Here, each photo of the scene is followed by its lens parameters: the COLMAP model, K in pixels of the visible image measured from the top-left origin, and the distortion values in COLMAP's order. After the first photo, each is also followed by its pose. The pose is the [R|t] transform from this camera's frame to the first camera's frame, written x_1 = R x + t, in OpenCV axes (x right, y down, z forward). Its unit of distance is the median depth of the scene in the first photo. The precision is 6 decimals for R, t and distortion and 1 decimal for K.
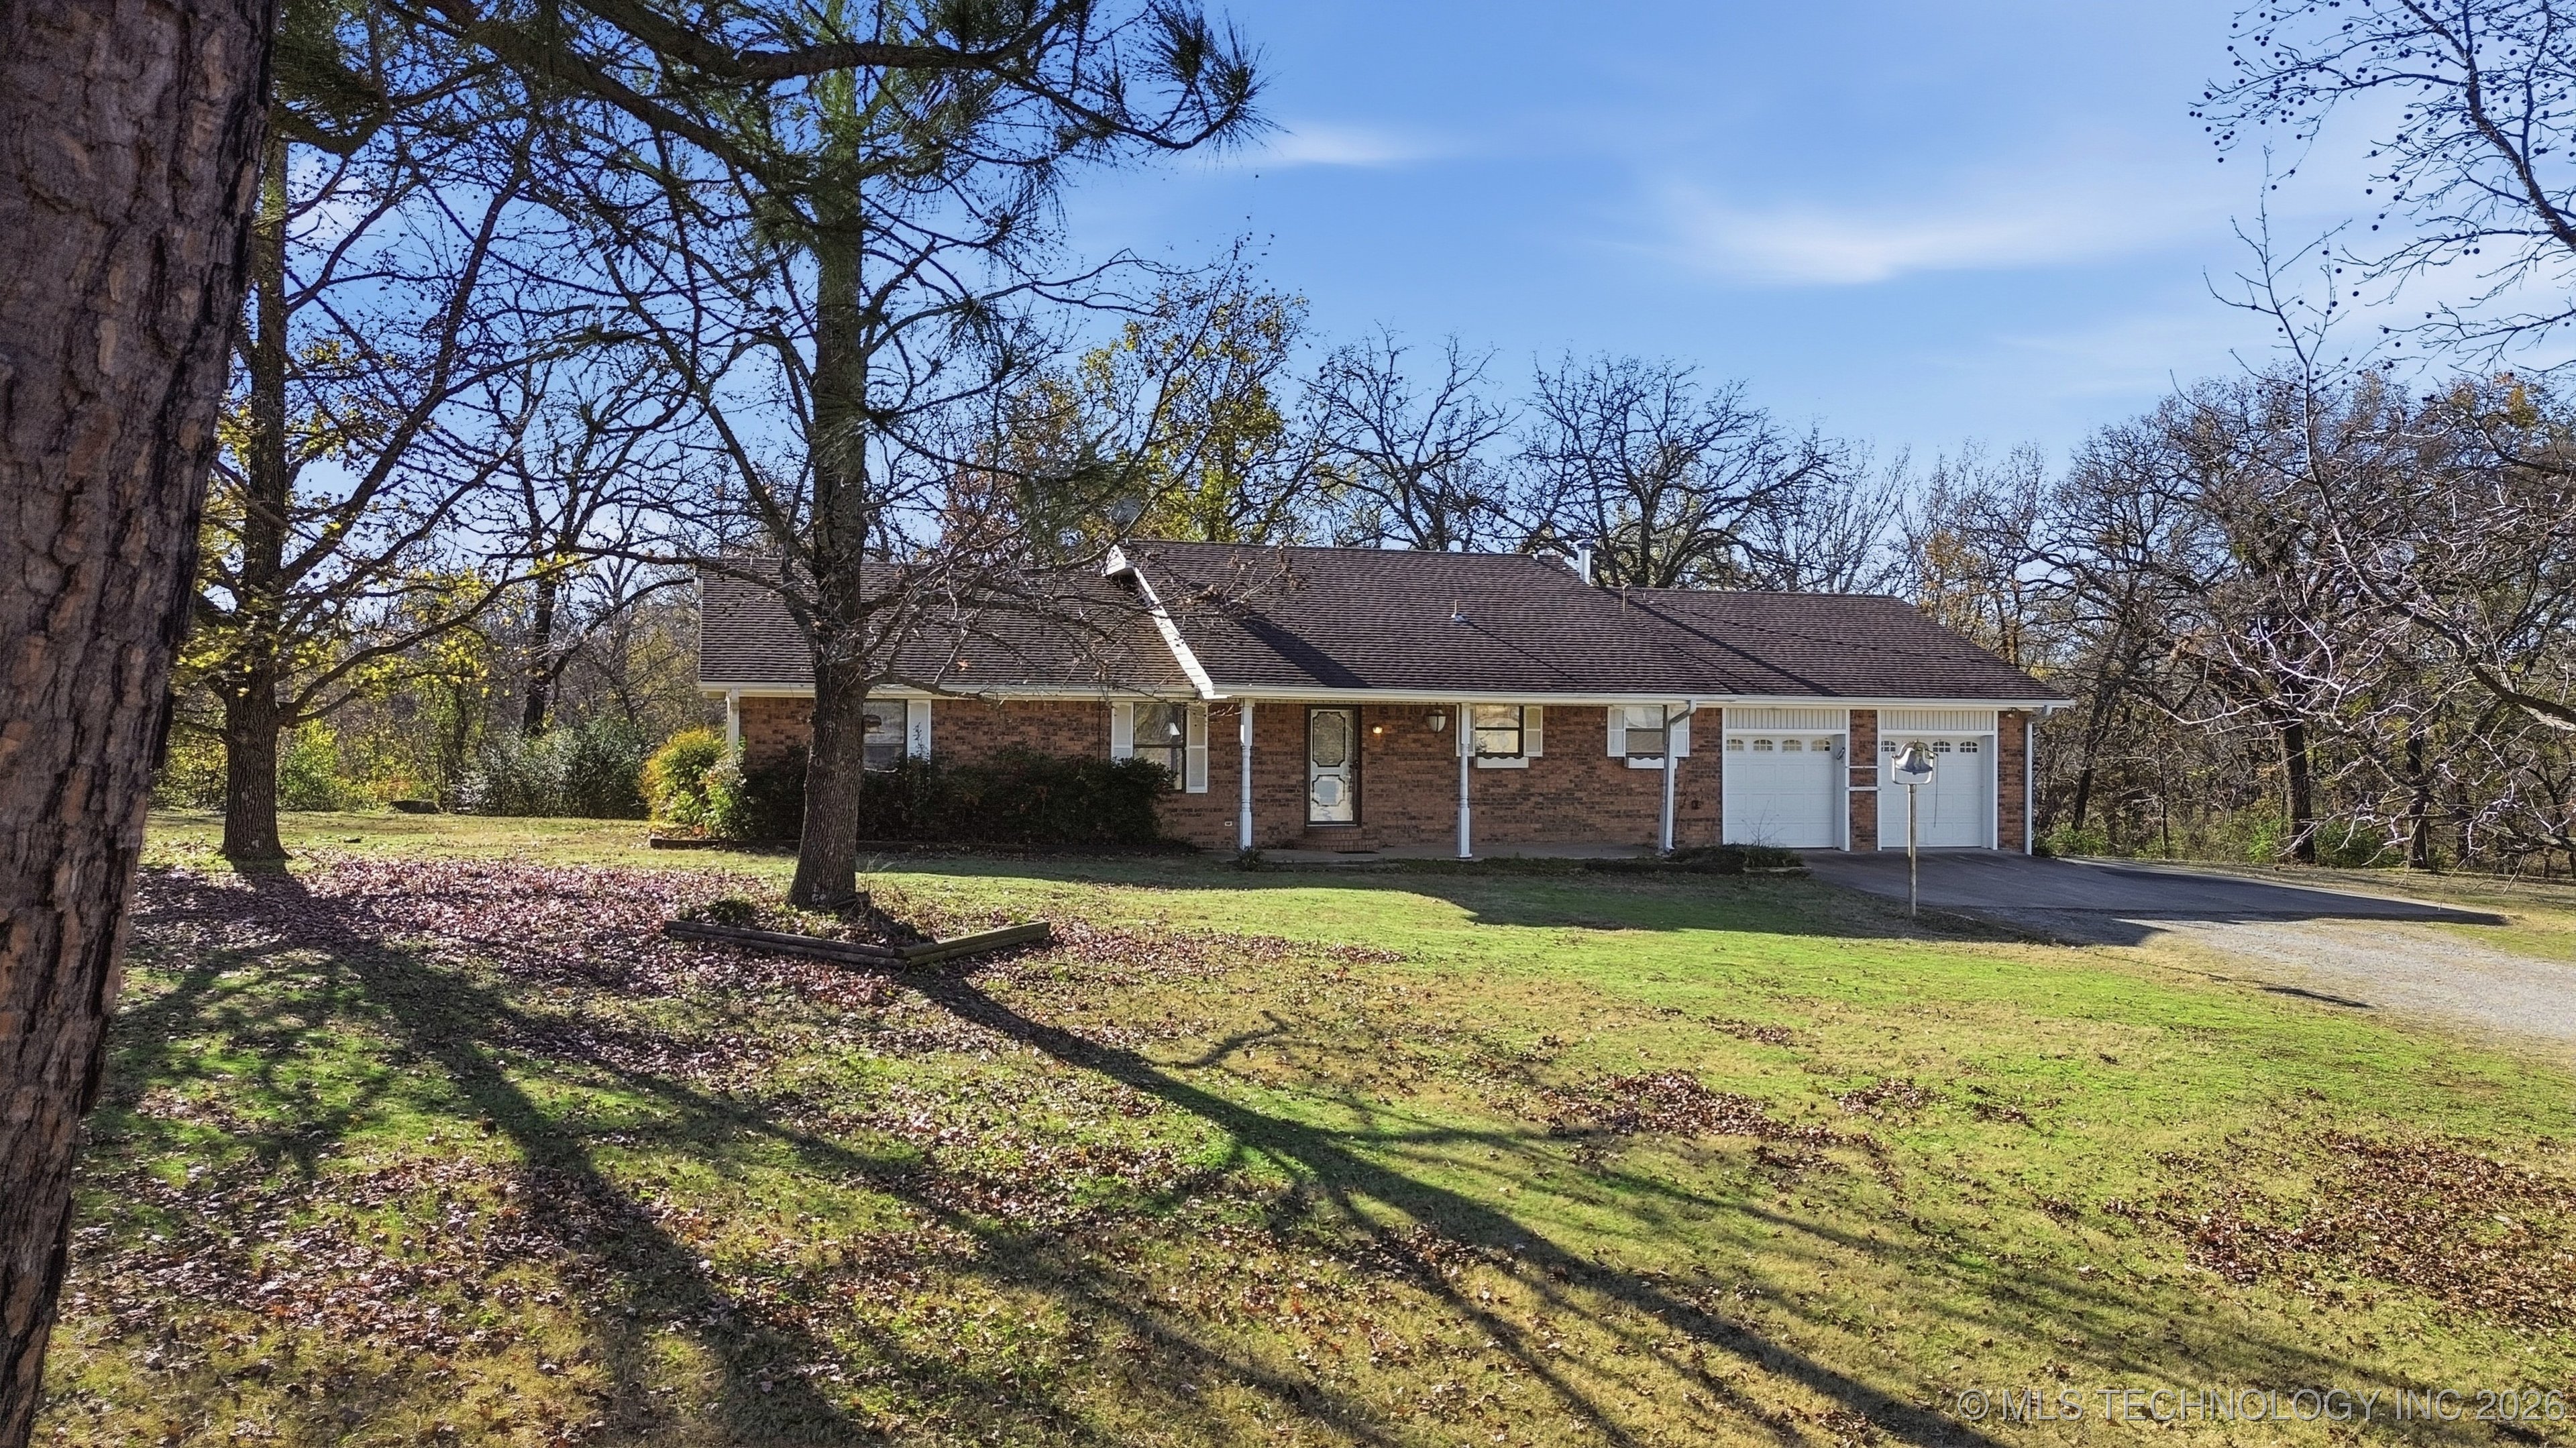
lens RADIAL K [[1851.4, 0, 1285.6], [0, 1851.4, 724.8], [0, 0, 1]] dist [0.047498, -0.008684]
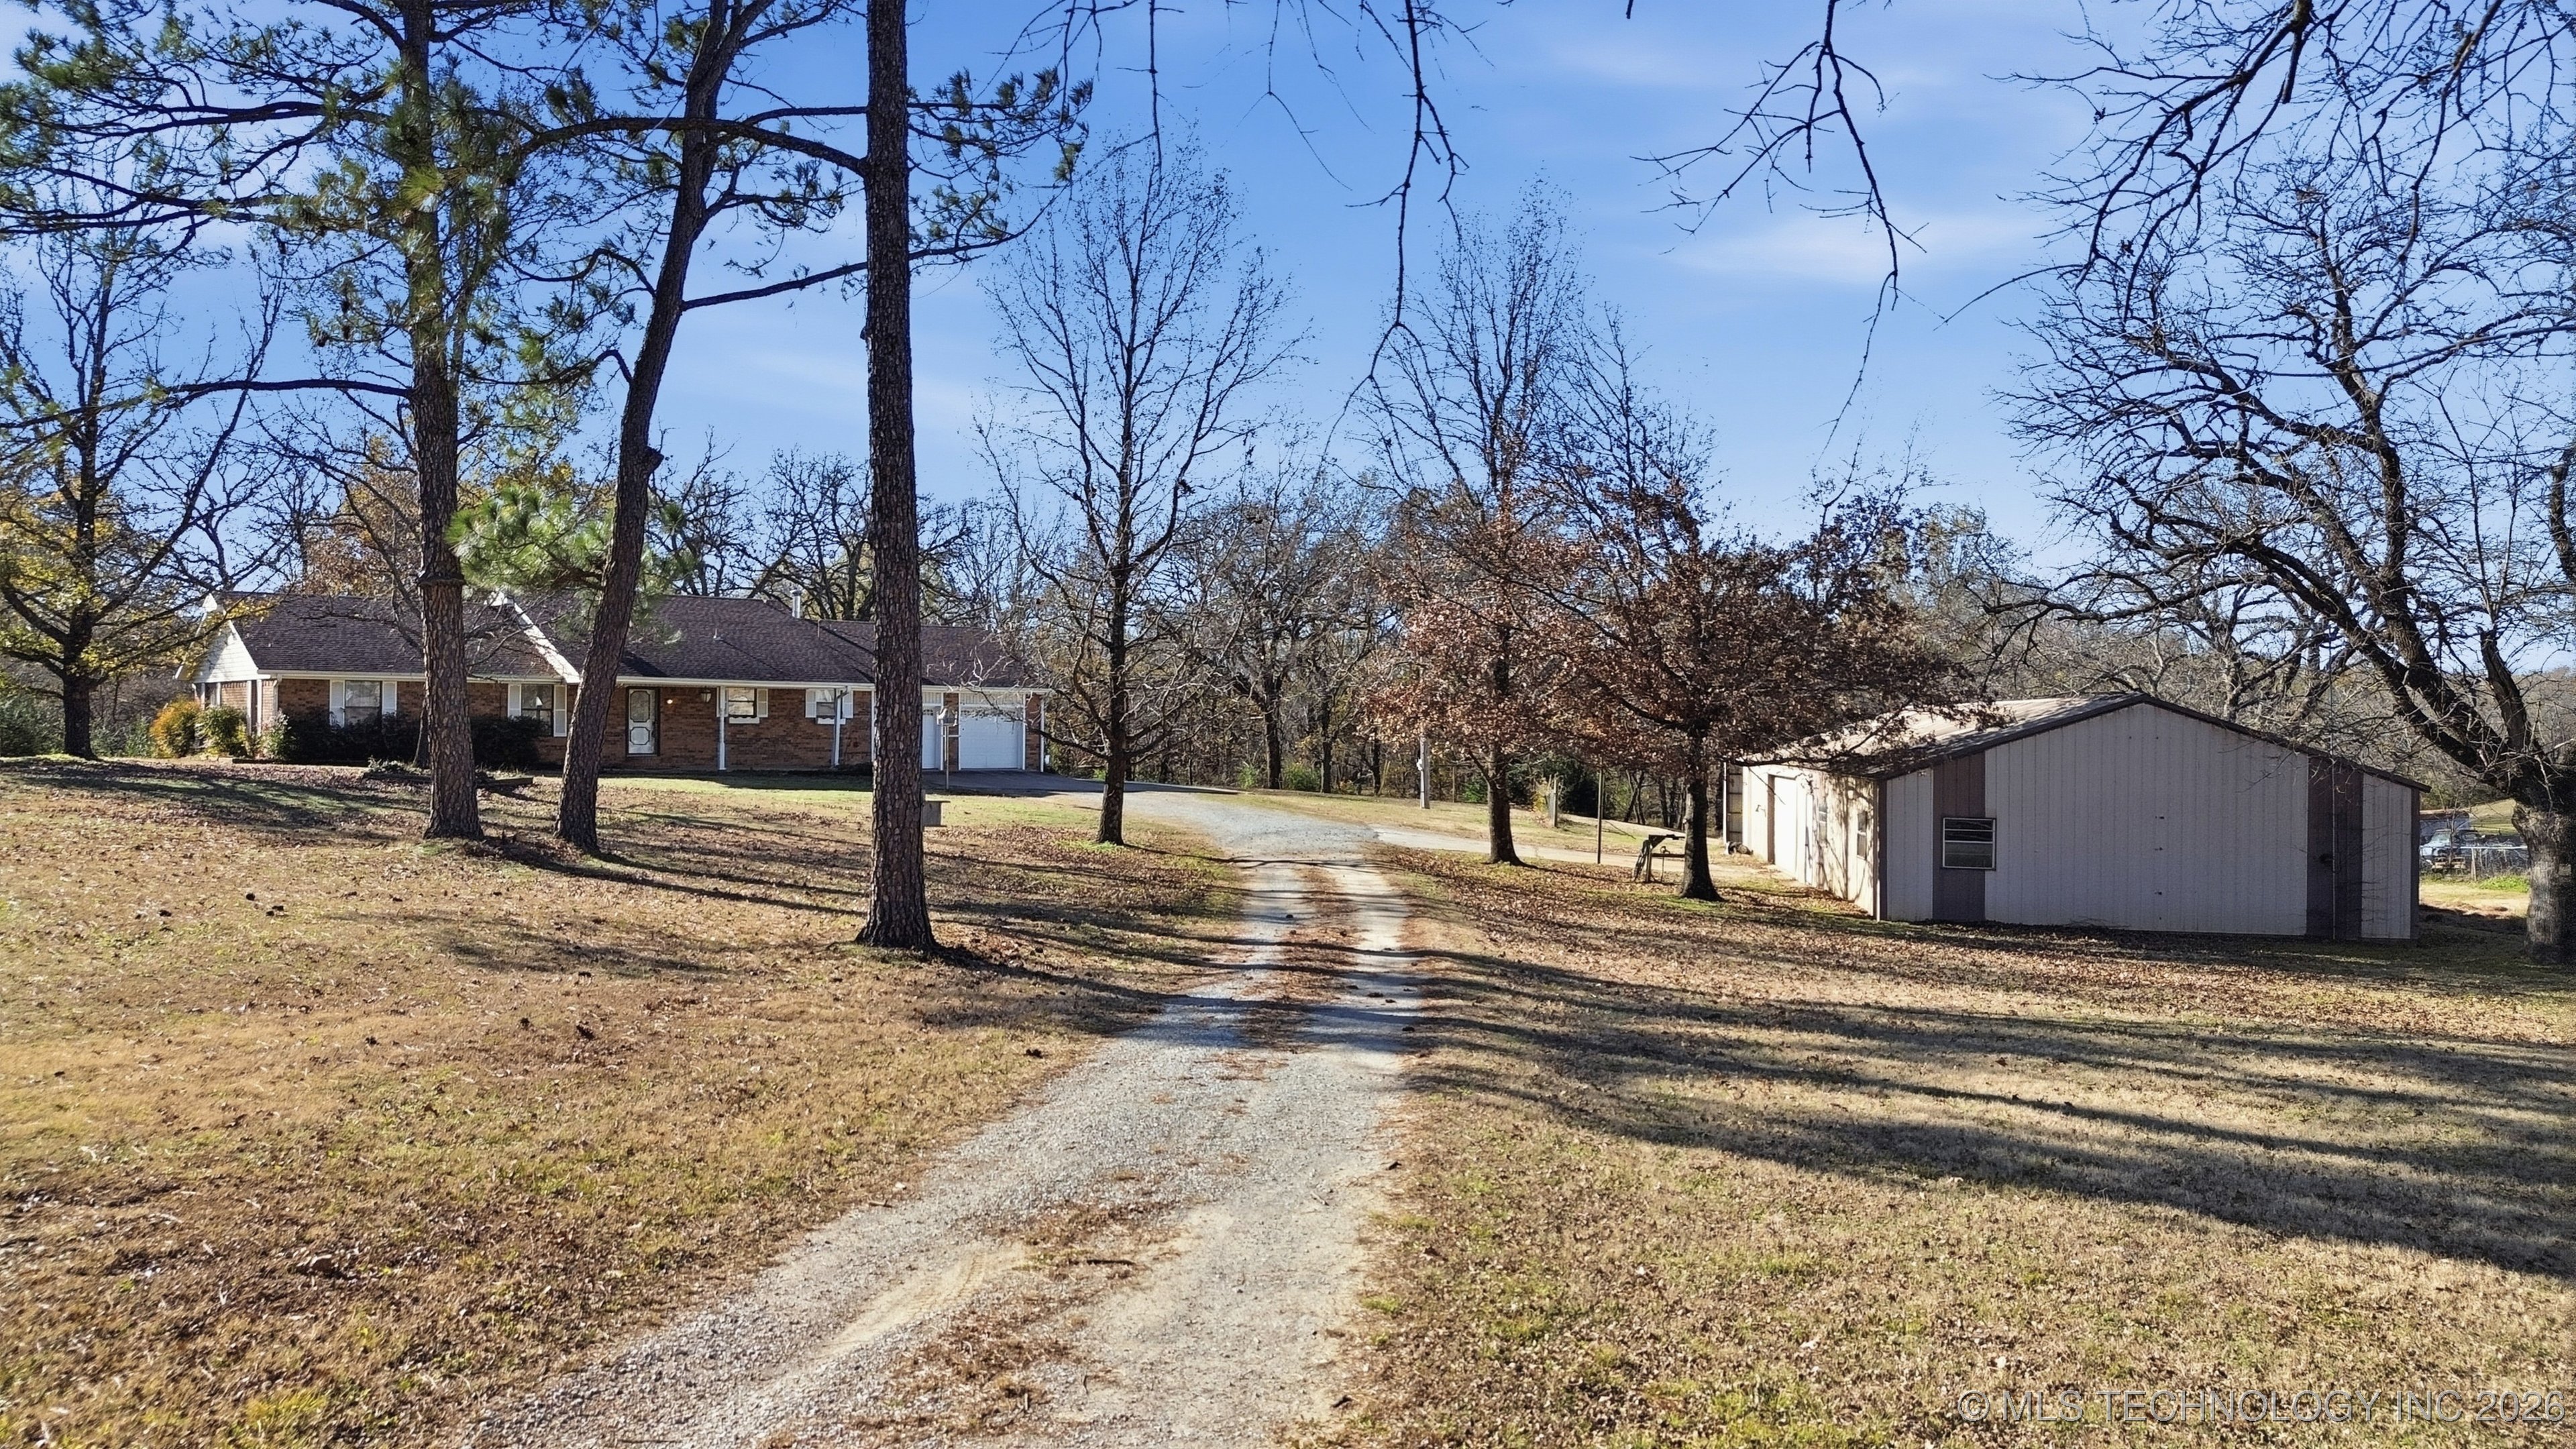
lens RADIAL K [[1851.6, 0, 1294.5], [0, 1851.6, 727.3], [0, 0, 1]] dist [0.047498, -0.008684]
pose [[0.921304, 0.000079, 0.388842, -0.089579], [-0.000658, 0.999999, 0.001356, 0.024157], [-0.388842, -0.001505, 0.921303, -0.845733]]
